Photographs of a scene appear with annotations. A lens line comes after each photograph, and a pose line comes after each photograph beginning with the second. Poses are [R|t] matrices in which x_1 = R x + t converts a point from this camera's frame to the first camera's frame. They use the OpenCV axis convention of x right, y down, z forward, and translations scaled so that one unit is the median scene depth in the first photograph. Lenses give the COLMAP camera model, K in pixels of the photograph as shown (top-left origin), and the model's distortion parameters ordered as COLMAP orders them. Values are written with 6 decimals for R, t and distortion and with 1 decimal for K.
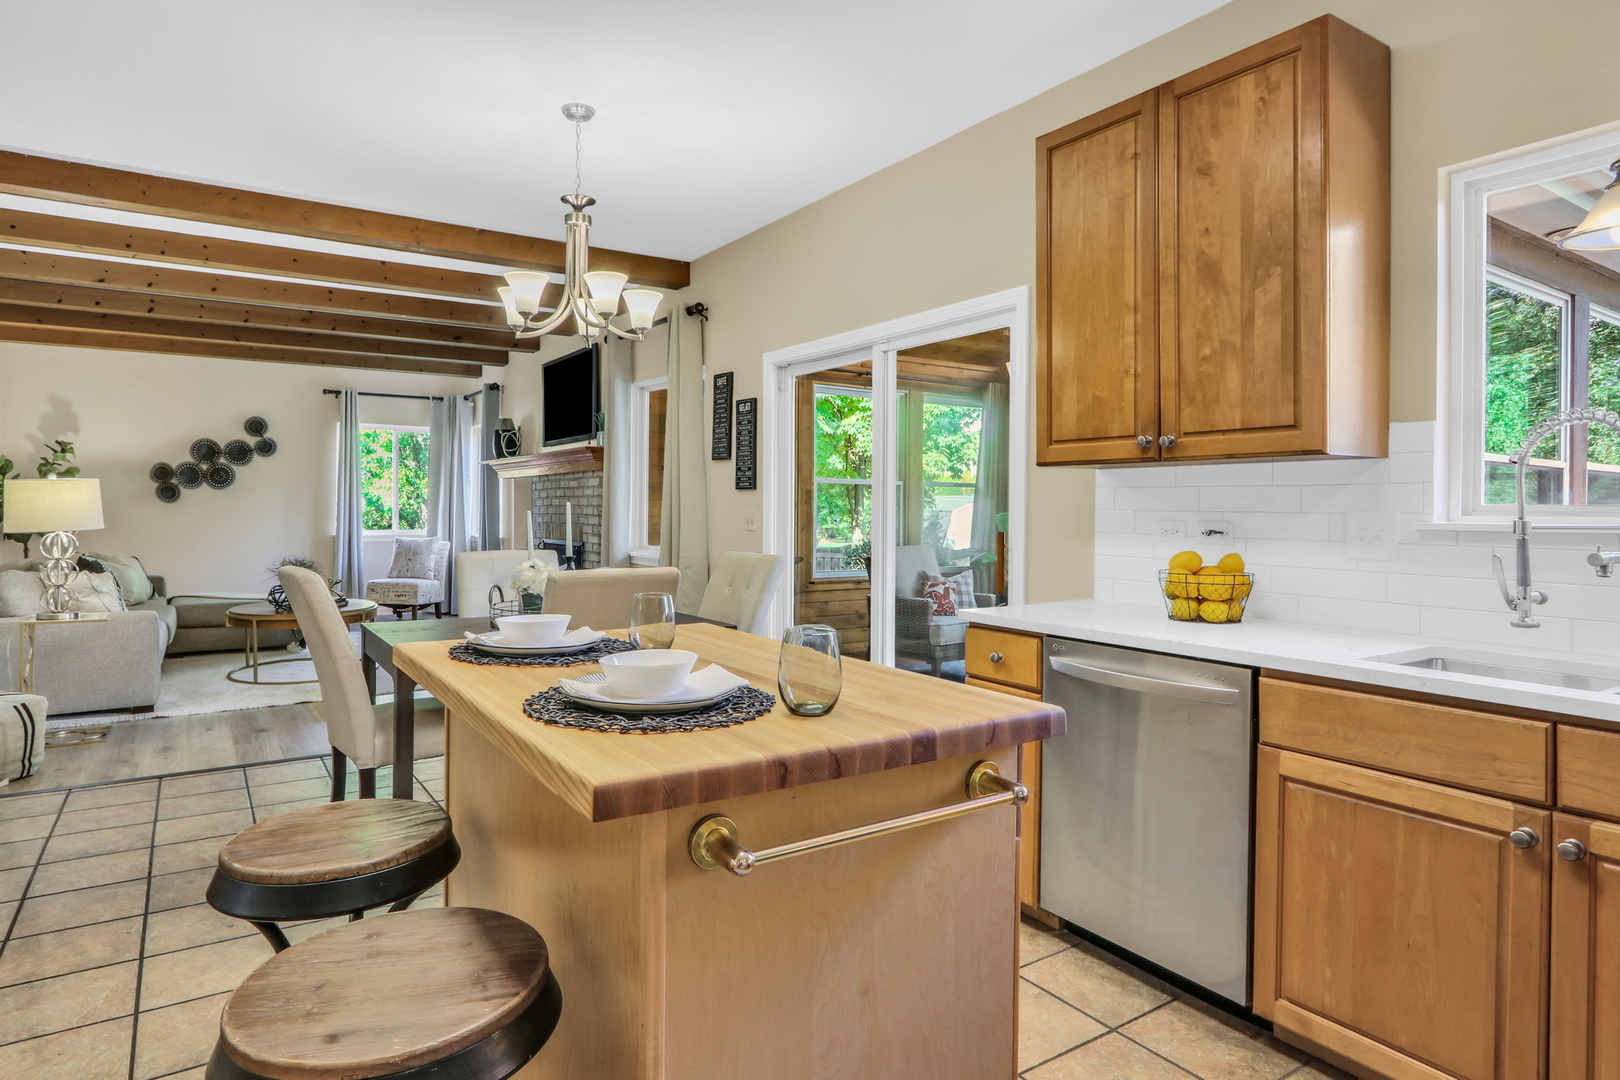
lens RADIAL K [[917.6, 0, 787.9], [0, 917.6, 510.4], [0, 0, 1]] dist [-0.012074, 0.001317]
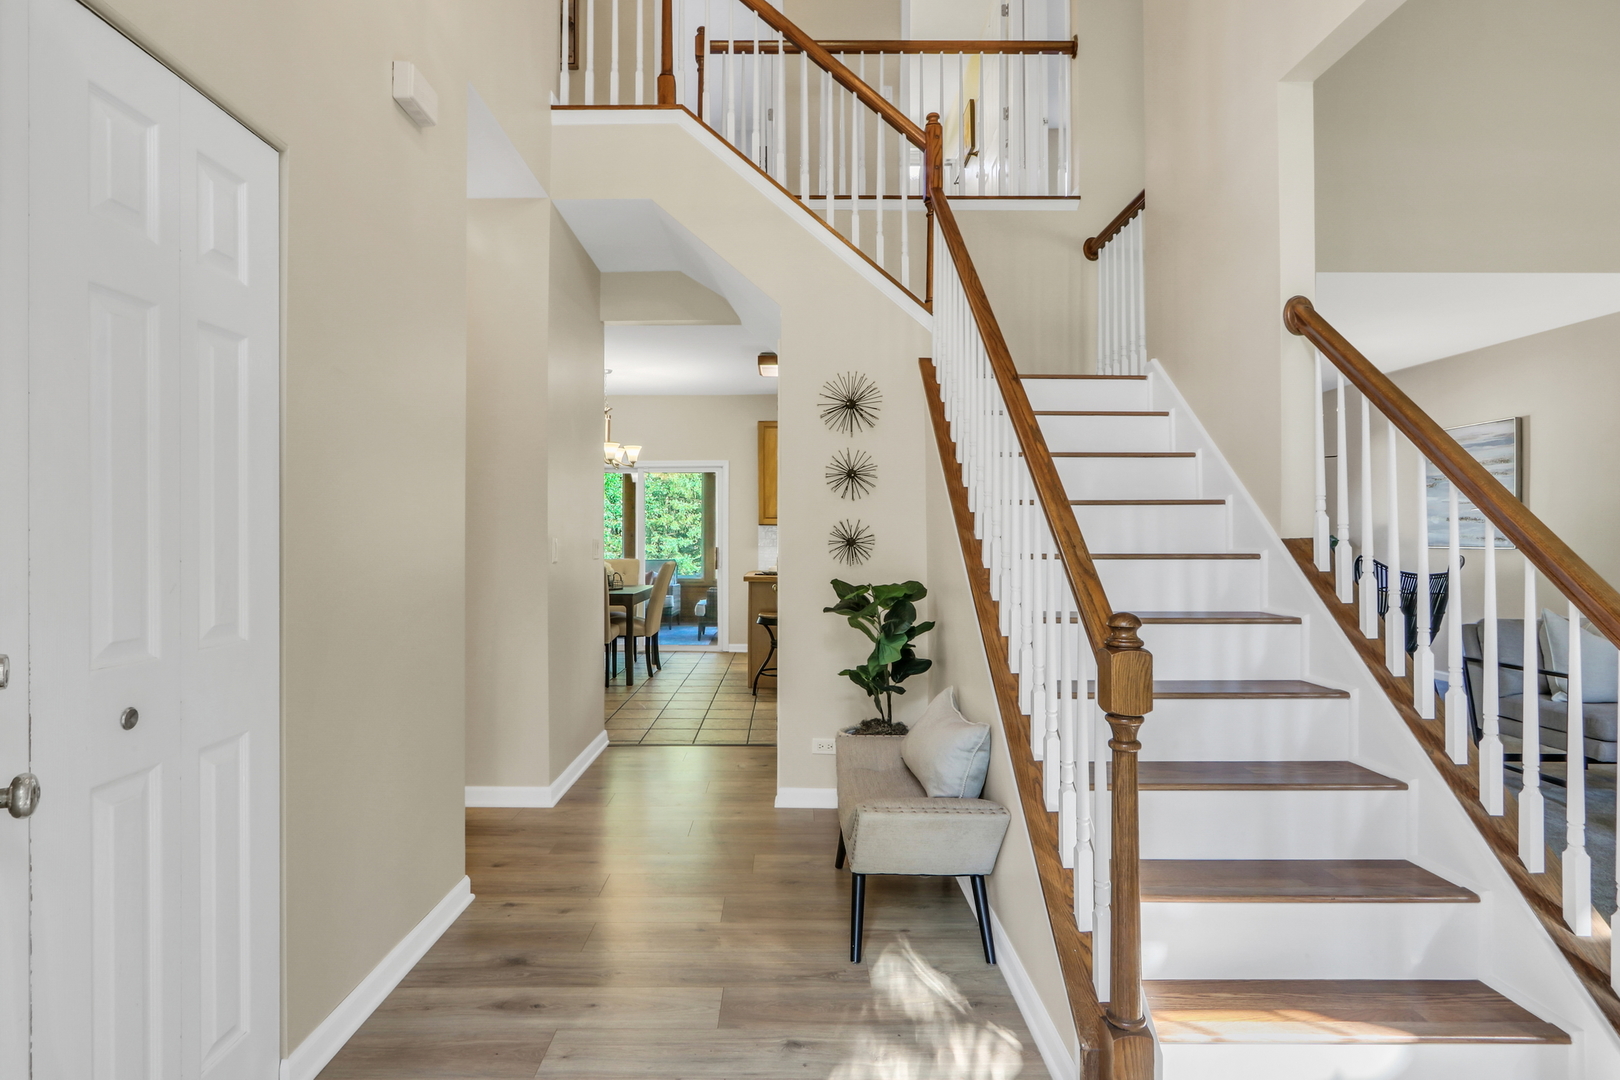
lens RADIAL K [[919.6, 0, 806.9], [0, 919.6, 545.4], [0, 0, 1]] dist [-0.007656, 0.000674]
pose [[0.535160, -0.011467, 0.844673, -2.221978], [0.006586, 0.999934, 0.009401, -0.007417], [-0.844725, 0.000532, 0.535200, -0.796421]]
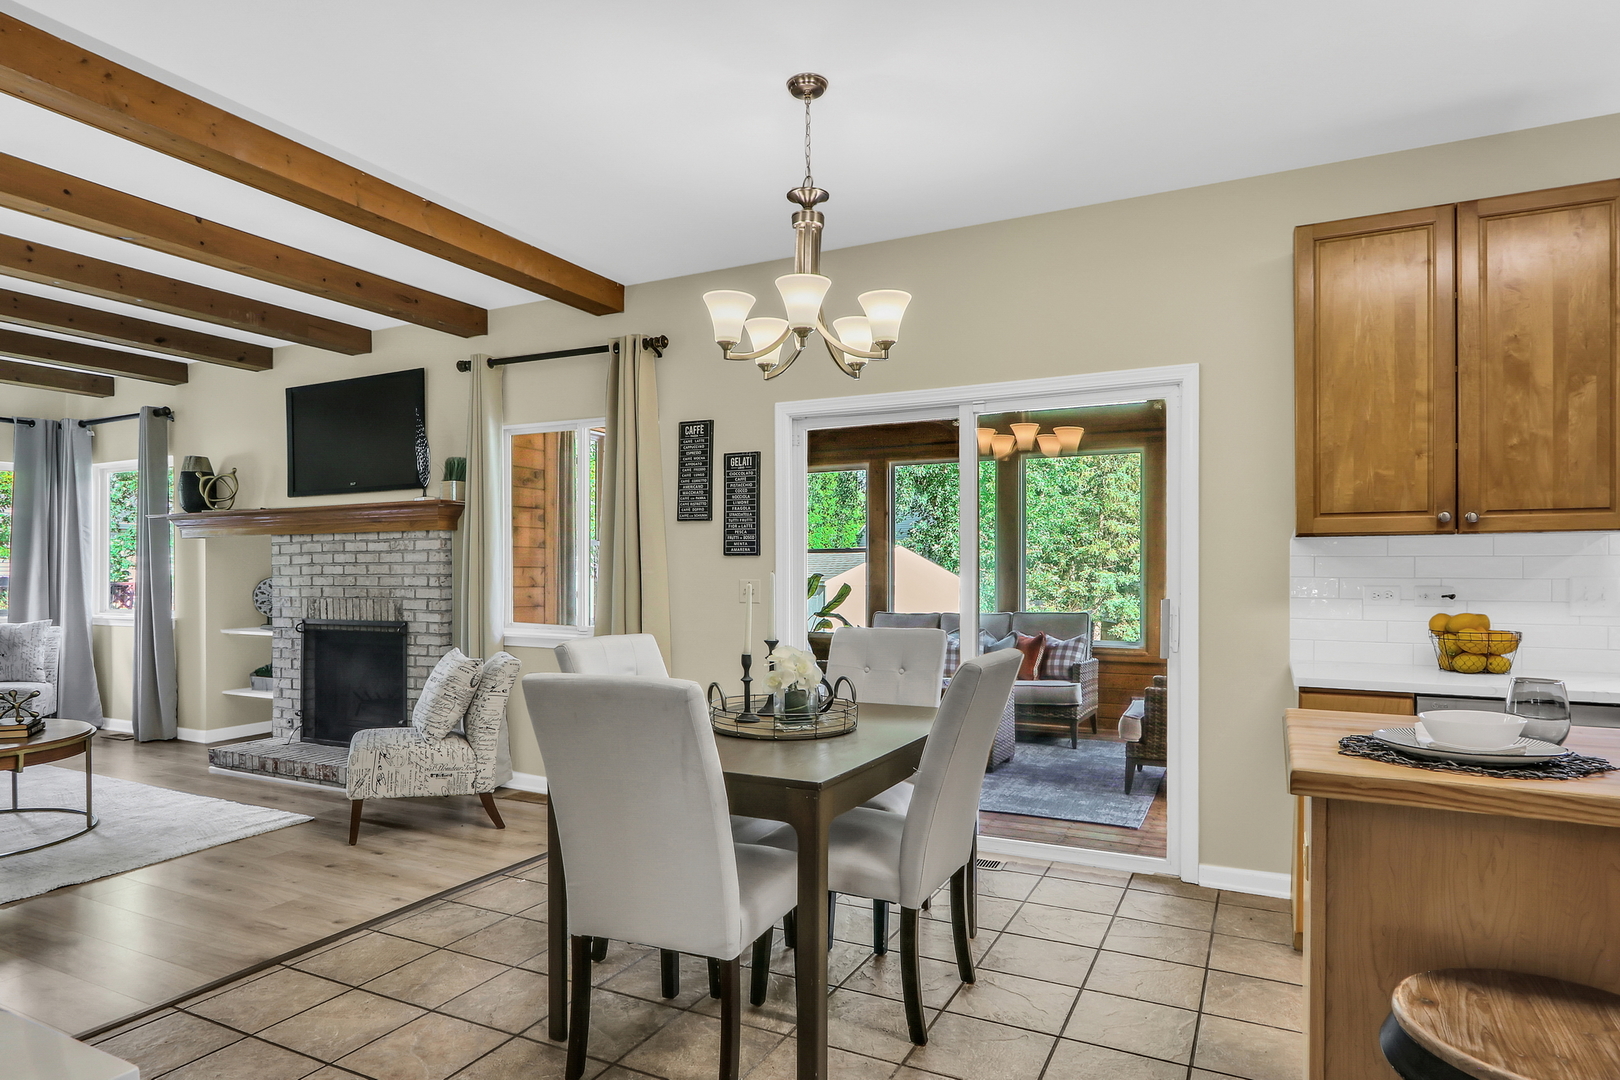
lens RADIAL K [[923.3, 0, 797.9], [0, 923.3, 575.4], [0, 0, 1]] dist [-0.012557, 0.001895]
pose [[0.868586, -0.006856, 0.495492, -0.728524], [0.006856, 0.999975, 0.001819, -0.008914], [-0.495492, 0.001817, 0.868611, 0.350099]]
